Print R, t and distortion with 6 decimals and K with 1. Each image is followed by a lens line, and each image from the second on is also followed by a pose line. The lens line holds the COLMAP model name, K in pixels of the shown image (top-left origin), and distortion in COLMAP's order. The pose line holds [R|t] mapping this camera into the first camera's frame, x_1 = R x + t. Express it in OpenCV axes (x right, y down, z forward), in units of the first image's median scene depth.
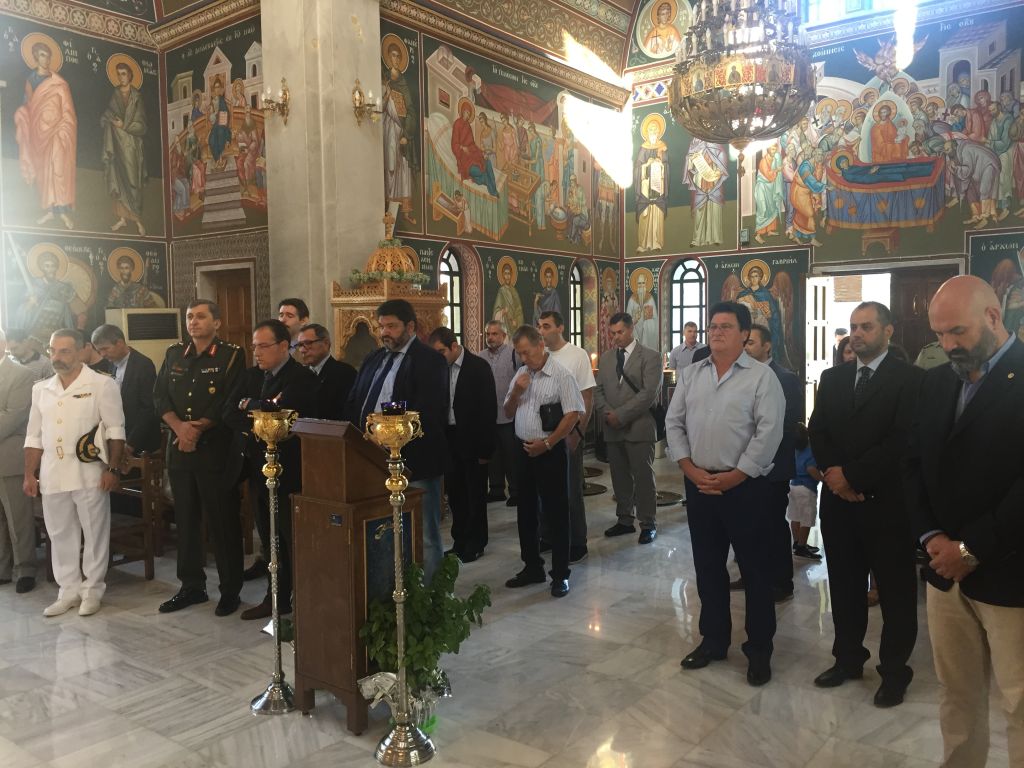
lens RADIAL K [[896.0, 0, 527.3], [0, 896.0, 382.2], [0, 0, 1]] dist [0.090715, -0.127273]
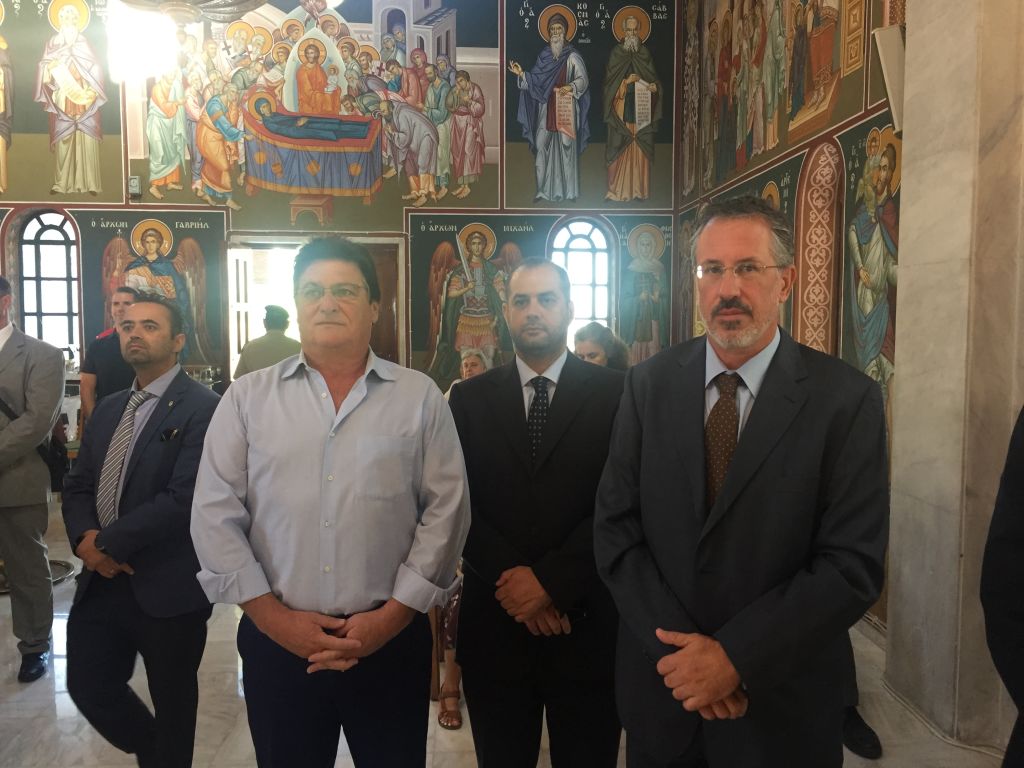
lens RADIAL K [[896.0, 0, 527.3], [0, 896.0, 382.2], [0, 0, 1]] dist [0.090715, -0.127273]
pose [[0.757821, -0.029737, 0.651785, -0.004867], [0.022879, 0.999558, 0.019003, -0.009087], [-0.652062, 0.000511, 0.758166, 0.244307]]
